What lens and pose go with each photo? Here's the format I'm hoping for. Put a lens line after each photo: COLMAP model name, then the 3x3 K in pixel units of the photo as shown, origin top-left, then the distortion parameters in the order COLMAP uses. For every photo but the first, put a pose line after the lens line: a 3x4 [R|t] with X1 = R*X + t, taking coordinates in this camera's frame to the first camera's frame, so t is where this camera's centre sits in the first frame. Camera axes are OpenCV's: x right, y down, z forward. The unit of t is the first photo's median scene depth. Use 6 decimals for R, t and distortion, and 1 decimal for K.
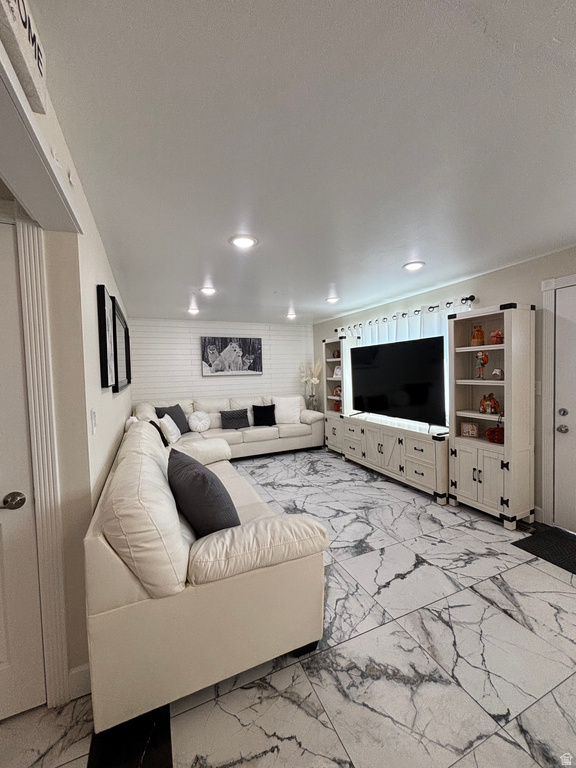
lens RADIAL K [[314.5, 0, 286.9], [0, 314.5, 385.2], [0, 0, 1]] dist [0.001310, -0.000983]
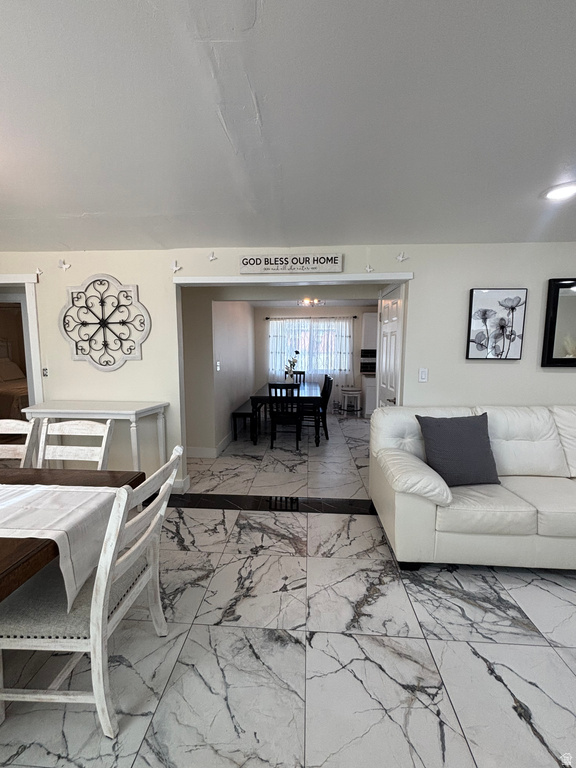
lens RADIAL K [[316.6, 0, 288.0], [0, 316.6, 383.4], [0, 0, 1]] dist [0.000312, 0.000042]
pose [[-0.460088, 0.122436, -0.879391, 0.705819], [-0.028144, 0.987937, 0.152274, -0.050430], [0.887427, 0.094809, -0.451093, 0.576898]]
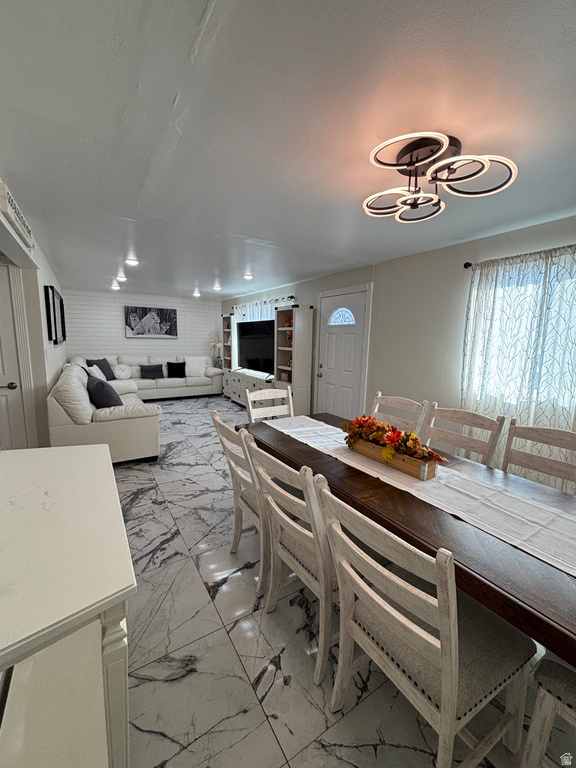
lens RADIAL K [[316.6, 0, 288.0], [0, 316.6, 383.4], [0, 0, 1]] dist [0.000312, 0.000042]
pose [[0.987832, 0.026043, 0.153327, 0.344669], [-0.040817, 0.994735, 0.094006, 0.016931], [-0.150071, -0.099120, 0.983694, -0.697578]]
